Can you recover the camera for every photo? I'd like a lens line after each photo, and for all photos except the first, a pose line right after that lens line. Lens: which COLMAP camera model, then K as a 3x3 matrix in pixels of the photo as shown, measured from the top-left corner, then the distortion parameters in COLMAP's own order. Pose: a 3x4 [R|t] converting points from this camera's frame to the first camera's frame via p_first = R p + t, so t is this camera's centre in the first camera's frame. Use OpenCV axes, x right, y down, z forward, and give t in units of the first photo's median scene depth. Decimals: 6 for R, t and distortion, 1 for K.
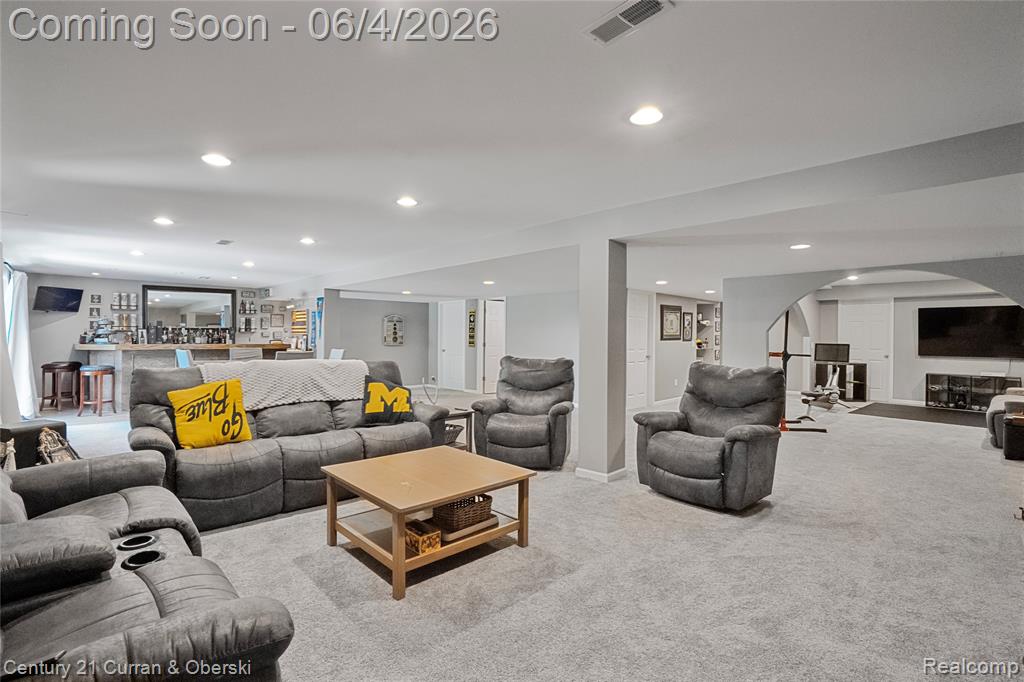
lens RADIAL K [[477.2, 0, 512.0], [0, 477.2, 341.0], [0, 0, 1]] dist [-0.061003, 0.021534]
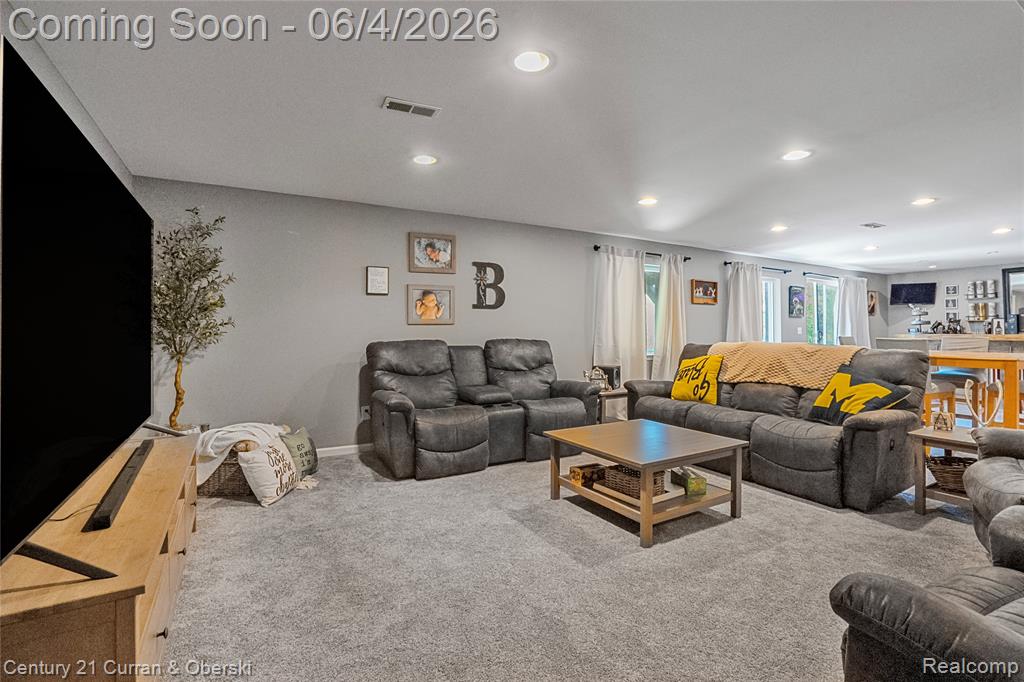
lens RADIAL K [[477.2, 0, 512.0], [0, 477.2, 341.0], [0, 0, 1]] dist [-0.061003, 0.021534]
pose [[-0.264647, 0.010629, -0.964287, 0.313172], [-0.006652, 0.999895, 0.012847, 0.013001], [0.964322, 0.009814, -0.264548, 0.330581]]
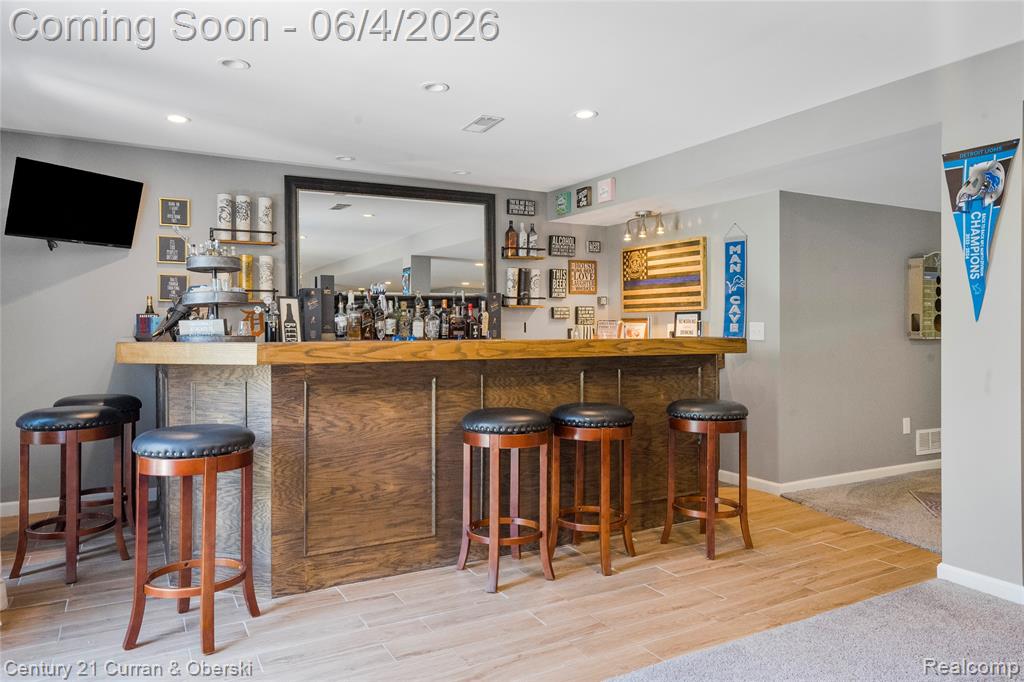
lens RADIAL K [[704.4, 0, 512.0], [0, 704.4, 341.0], [0, 0, 1]] dist [-0.026657, 0.000041]
pose [[0.963393, -0.004253, -0.268060, -0.502234], [0.007246, 0.999922, 0.010177, 0.002742], [0.267995, -0.011747, 0.963349, 0.542052]]
